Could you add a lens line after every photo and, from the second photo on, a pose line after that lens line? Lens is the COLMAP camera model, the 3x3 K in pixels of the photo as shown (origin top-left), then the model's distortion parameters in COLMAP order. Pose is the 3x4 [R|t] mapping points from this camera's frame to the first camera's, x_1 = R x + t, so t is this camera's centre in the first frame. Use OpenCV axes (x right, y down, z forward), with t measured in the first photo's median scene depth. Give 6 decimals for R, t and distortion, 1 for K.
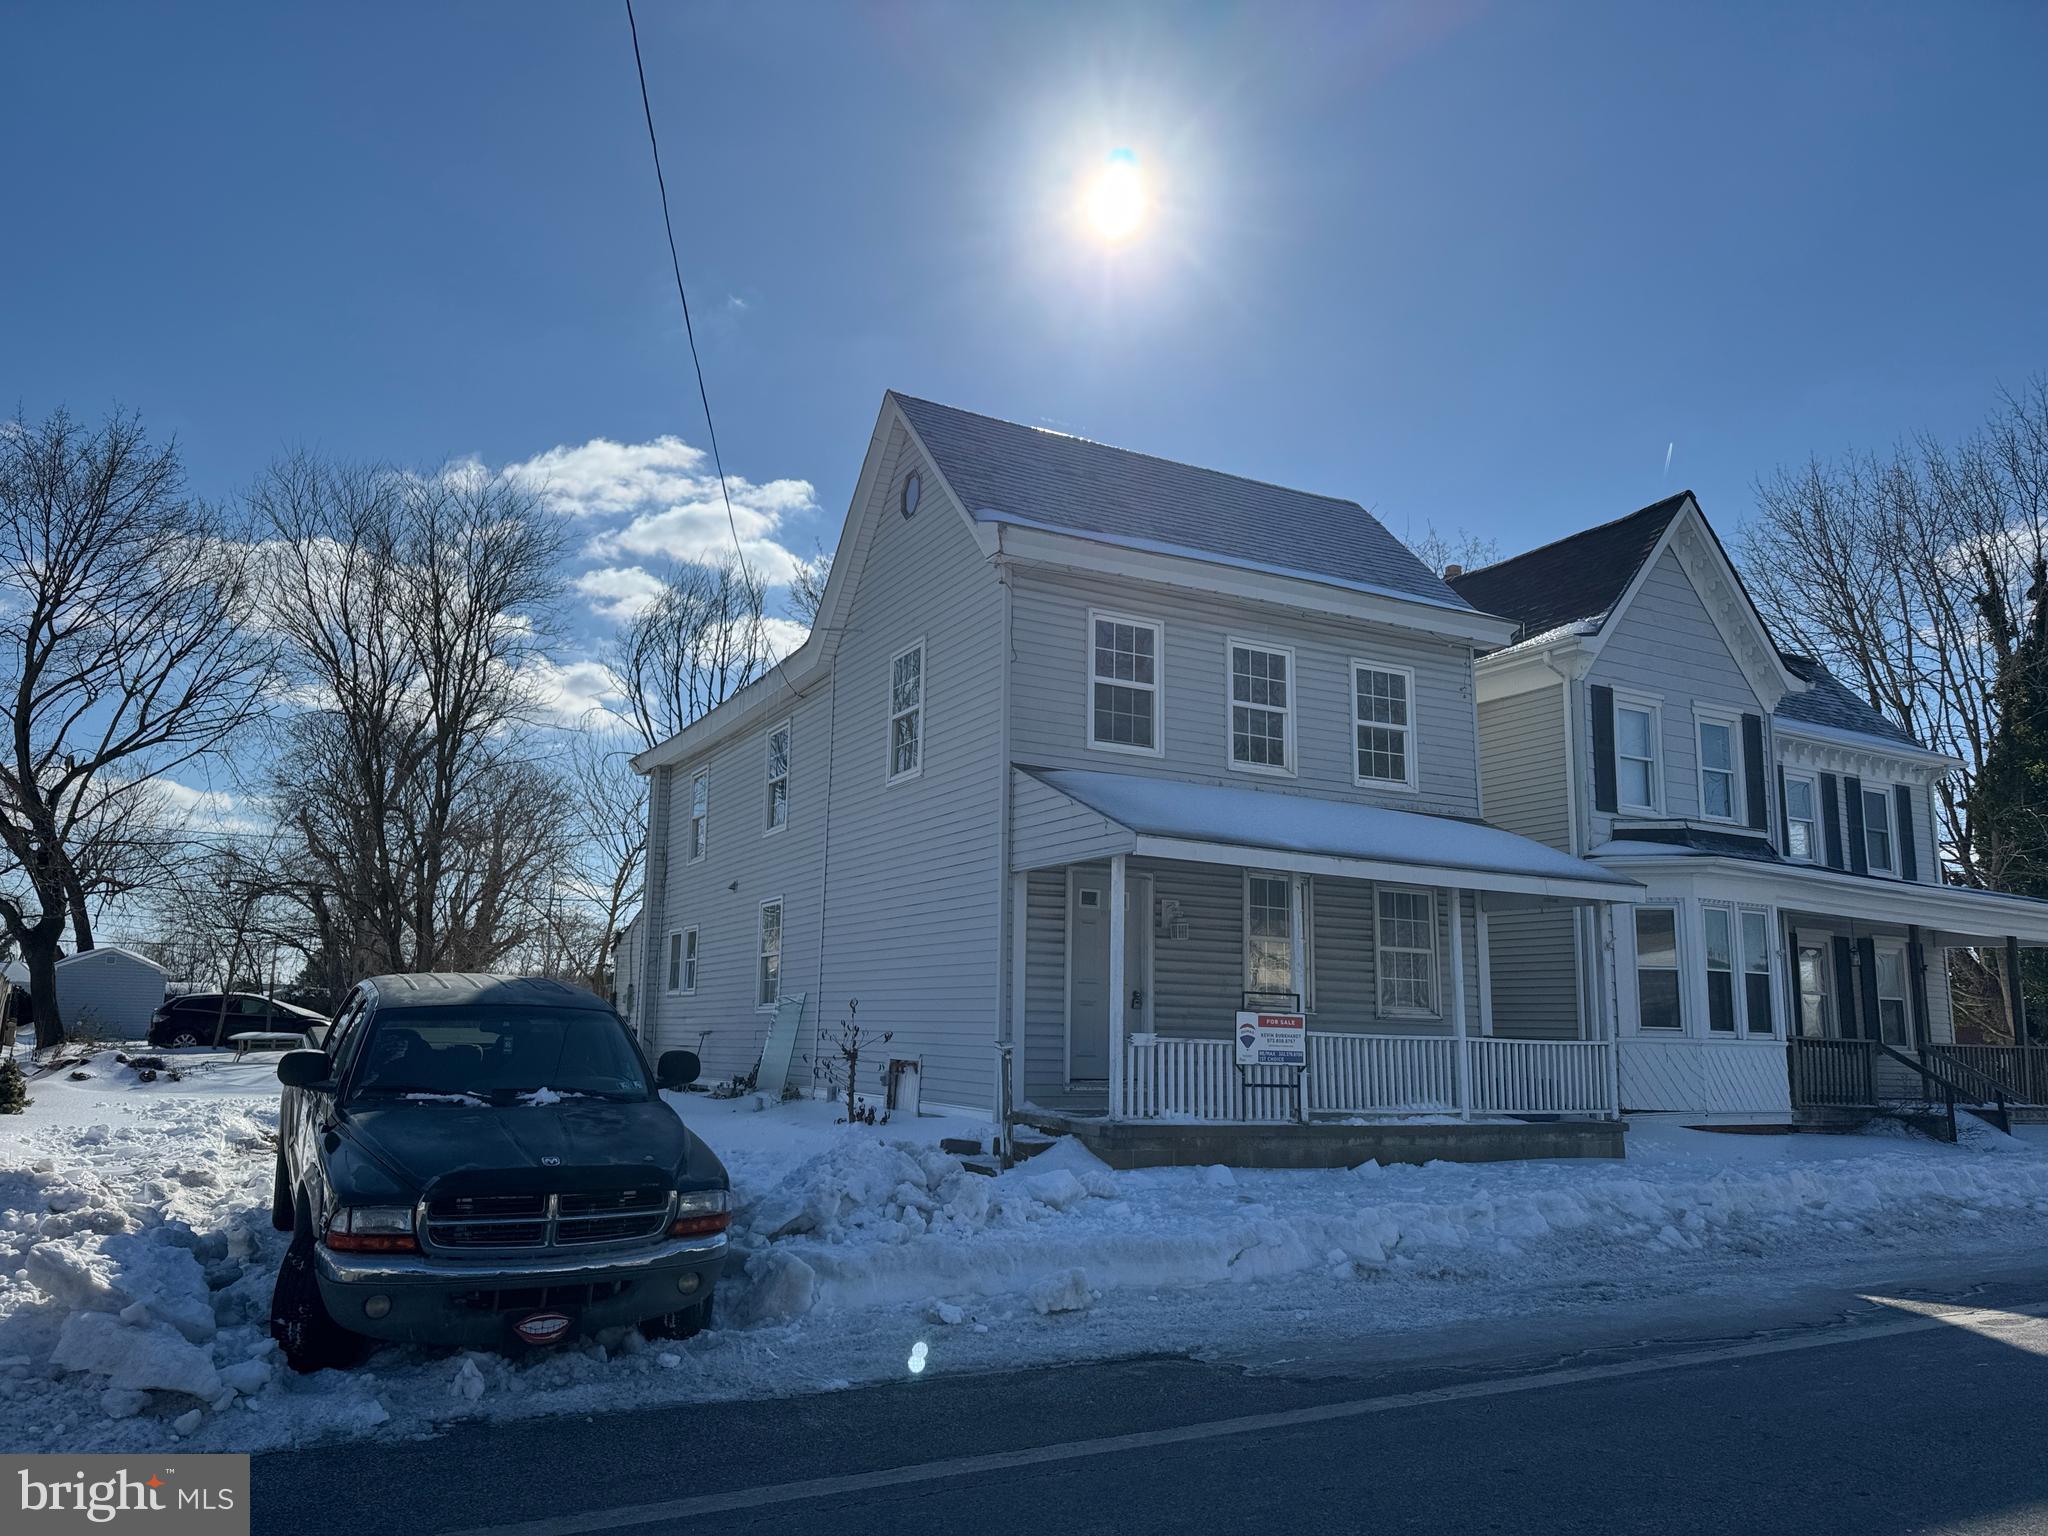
lens RADIAL K [[1439.1, 0, 971.9], [0, 1439.1, 781.9], [0, 0, 1]] dist [0.047499, -0.048323]
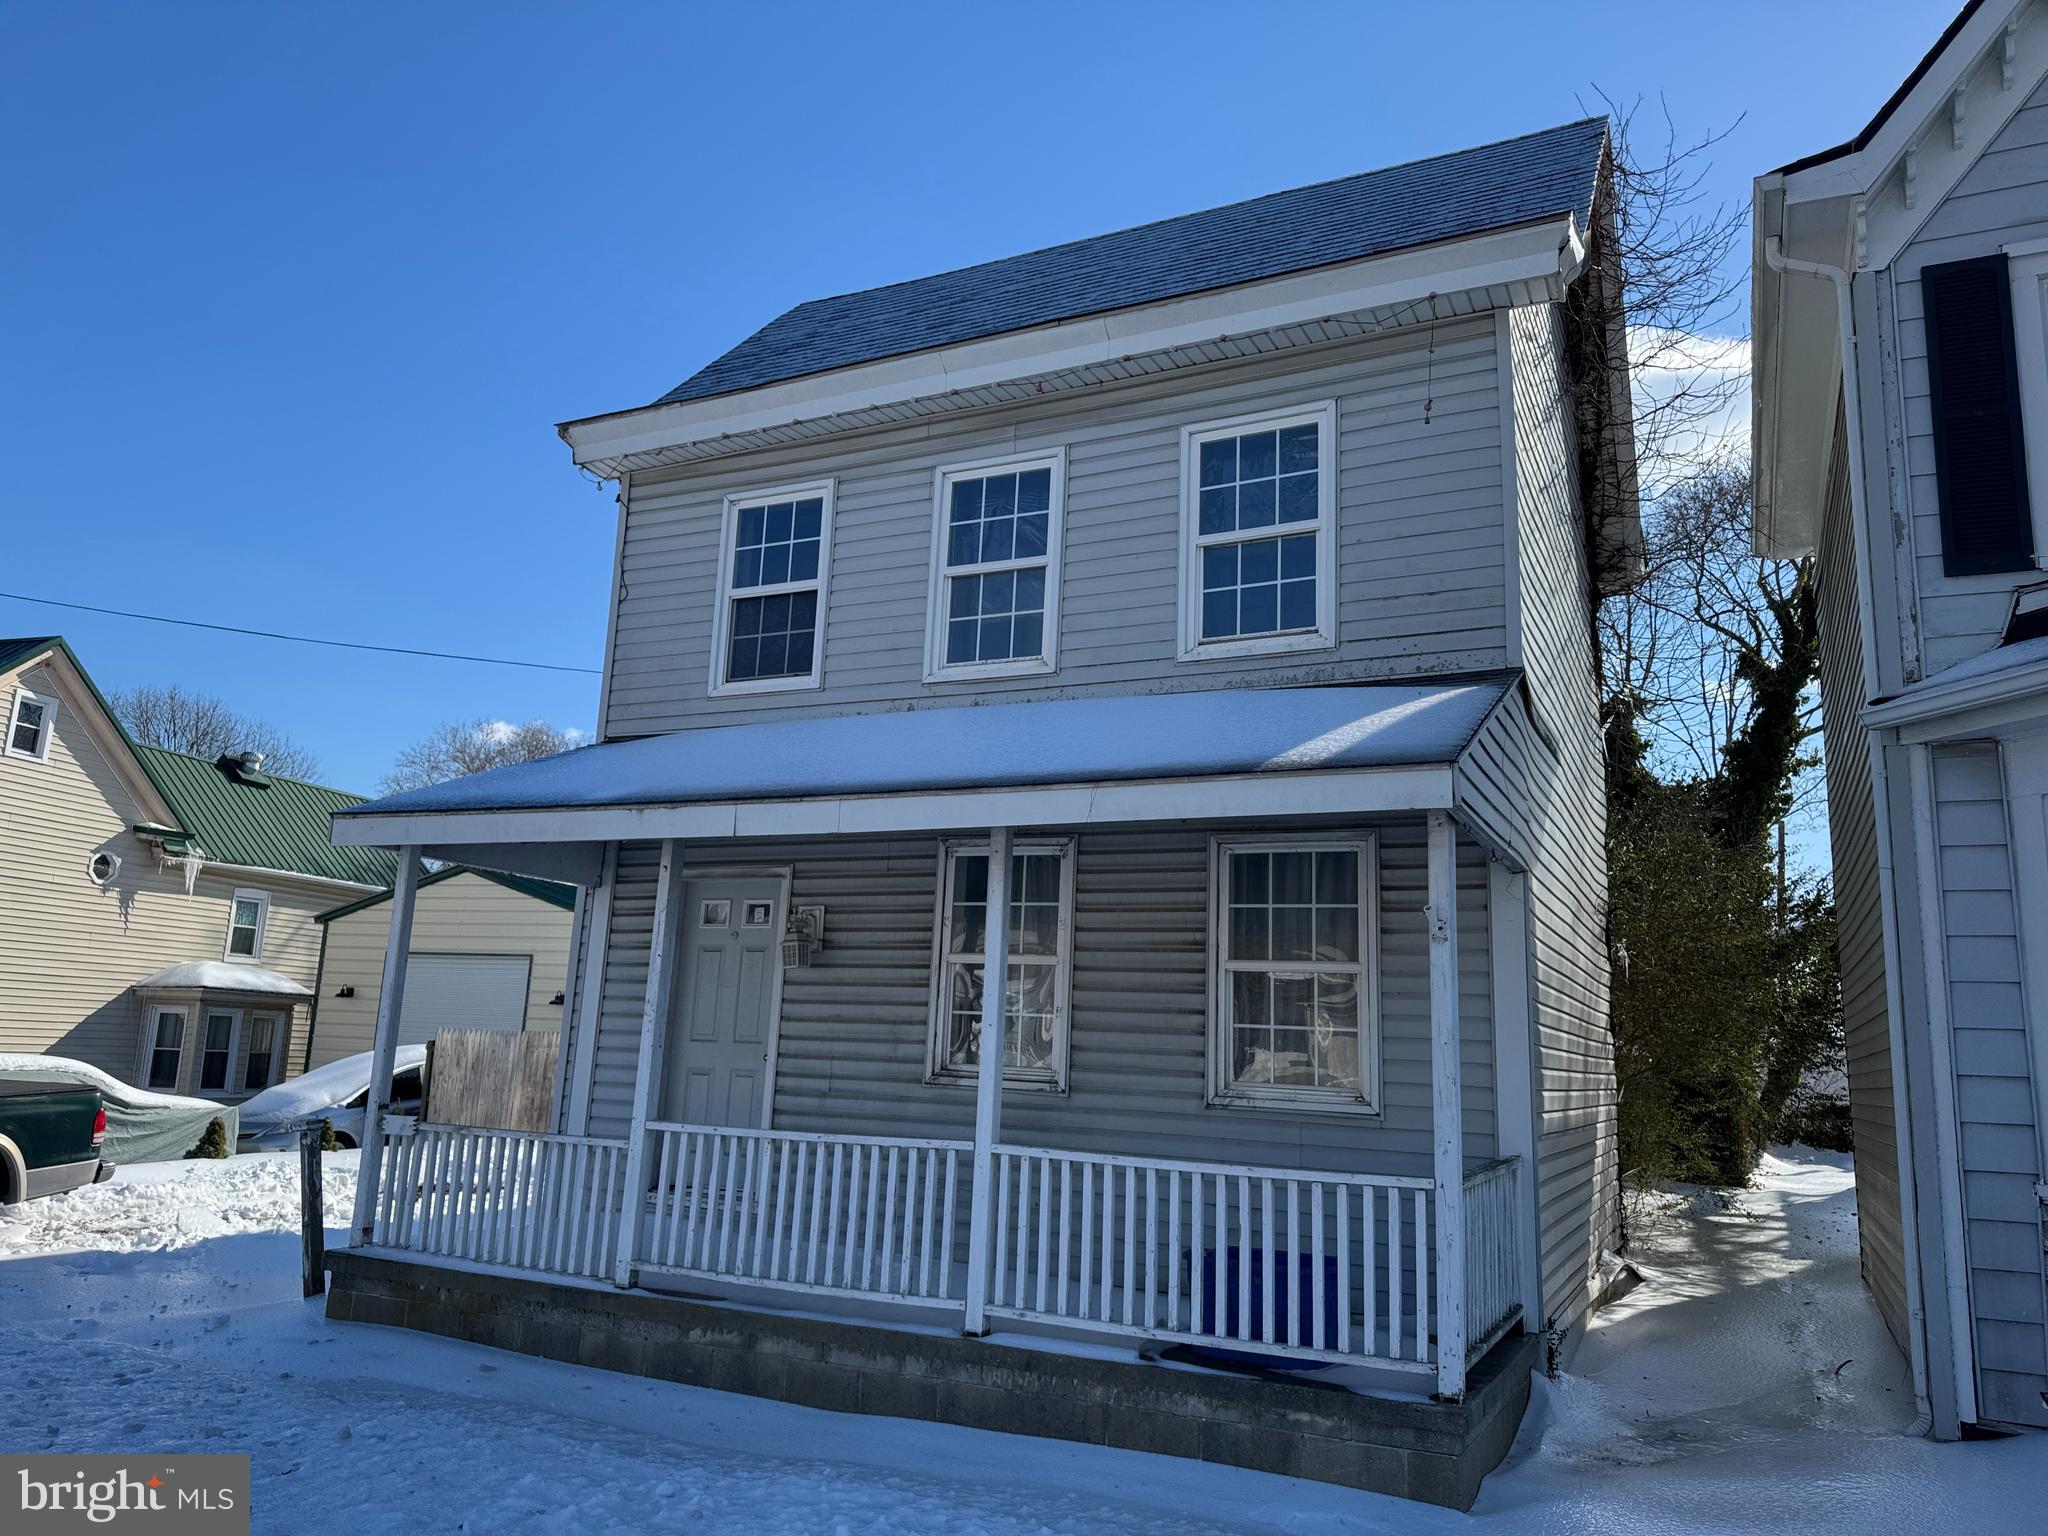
lens RADIAL K [[1439.1, 0, 1032.3], [0, 1439.1, 764.7], [0, 0, 1]] dist [0.047499, -0.048323]
pose [[0.600190, -0.160804, -0.783527, 0.654394], [0.105365, 0.986941, -0.121840, 0.101240], [0.792887, -0.009429, 0.609295, 0.649787]]
